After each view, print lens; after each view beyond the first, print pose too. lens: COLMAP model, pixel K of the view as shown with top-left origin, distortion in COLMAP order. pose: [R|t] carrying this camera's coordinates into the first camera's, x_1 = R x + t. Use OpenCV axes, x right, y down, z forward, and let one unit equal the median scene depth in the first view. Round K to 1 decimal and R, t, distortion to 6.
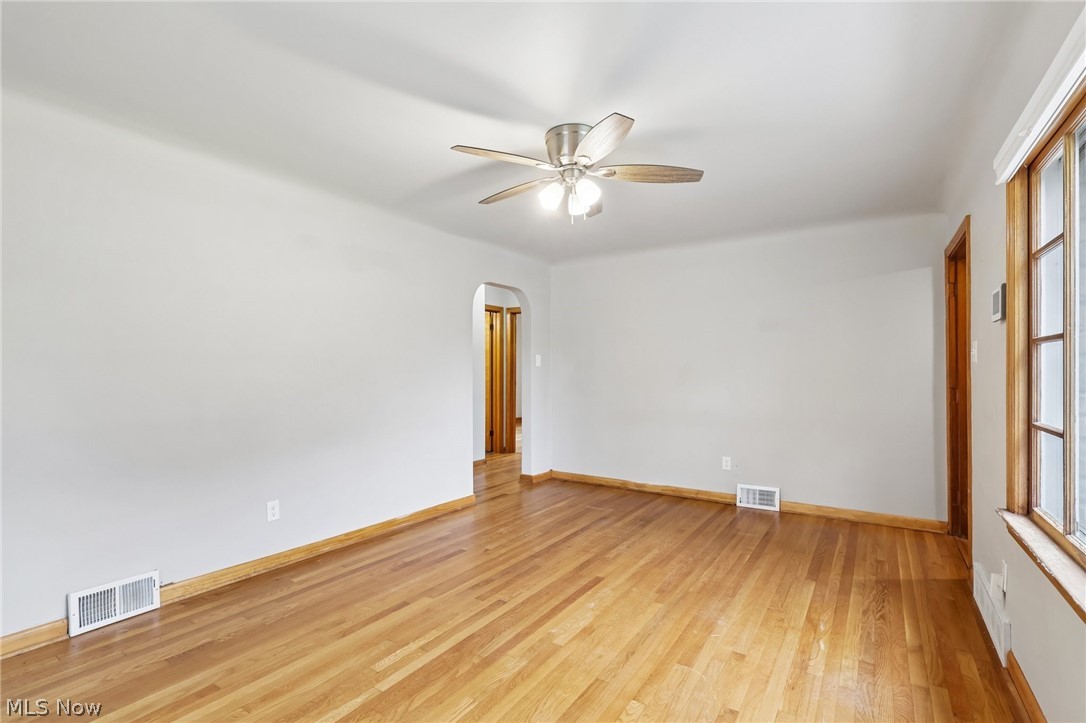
lens RADIAL K [[500.0, 0, 542.6], [0, 500.0, 367.8], [0, 0, 1]] dist [-0.001353, -0.000034]
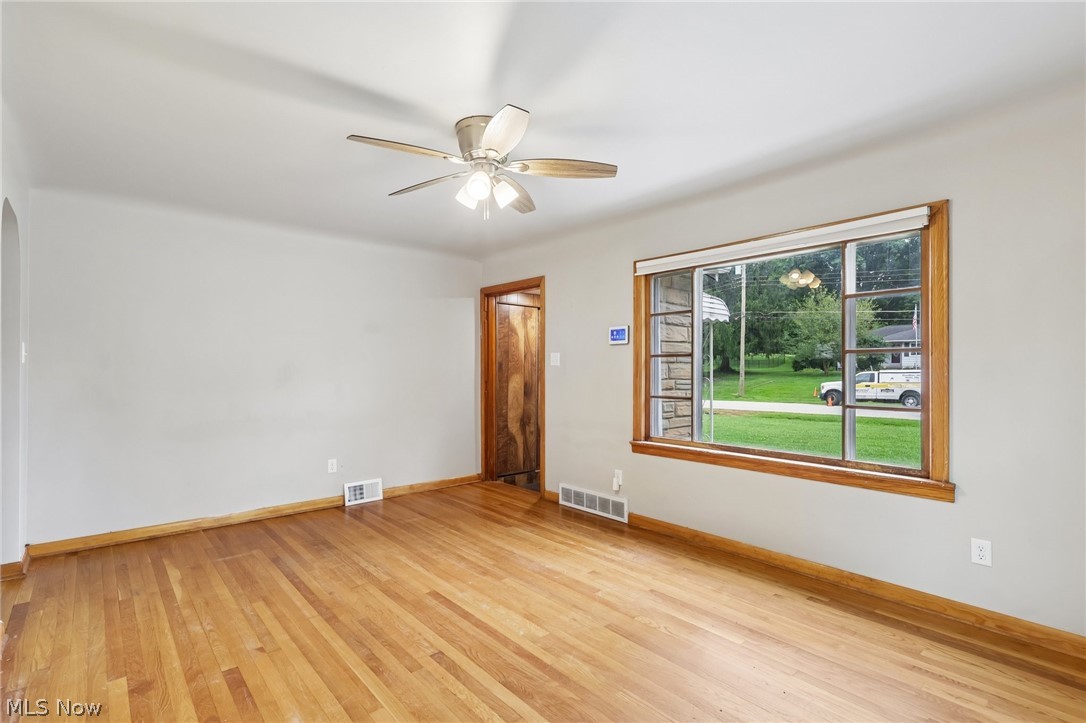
lens RADIAL K [[507.9, 0, 540.6], [0, 507.9, 369.2], [0, 0, 1]] dist [0.001174, 0.001154]
pose [[0.265526, 0.001516, 0.964102, -0.741832], [-0.007351, 0.999973, 0.000452, 0.000769], [-0.964076, -0.007207, 0.265530, 0.549323]]
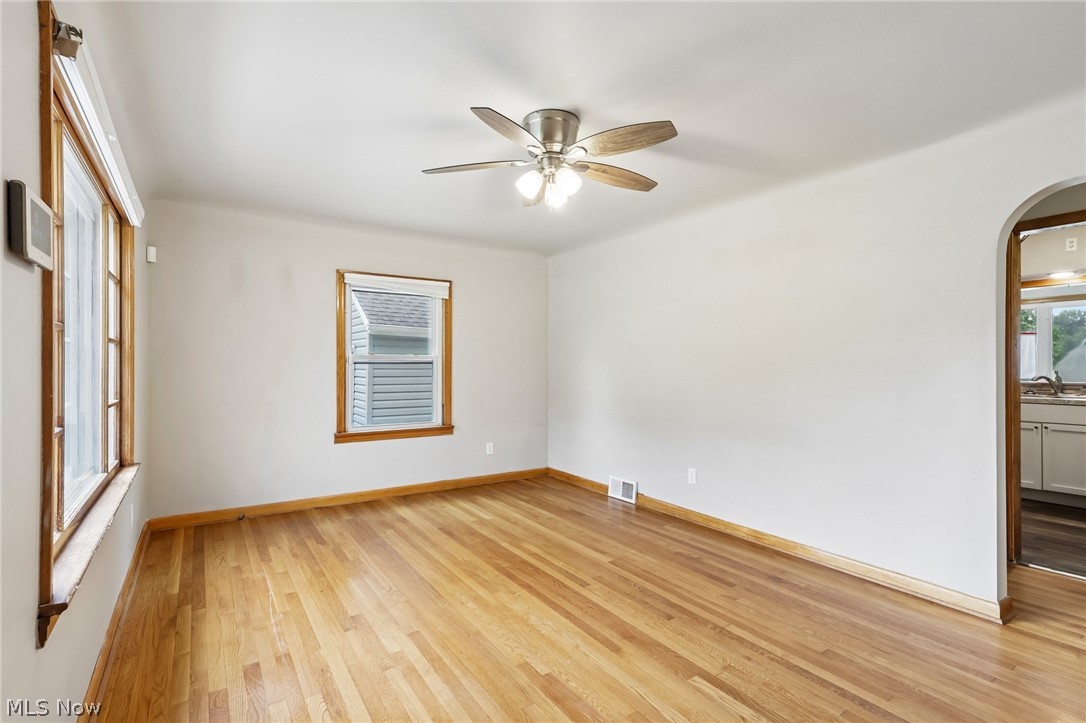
lens RADIAL K [[511.4, 0, 543.0], [0, 511.4, 361.5], [0, 0, 1]] dist [0.002529, 0.000590]
pose [[-0.382498, -0.010571, -0.923896, 0.848853], [-0.001682, 0.999941, -0.010745, 0.006341], [0.923955, -0.002556, -0.382493, 1.181101]]
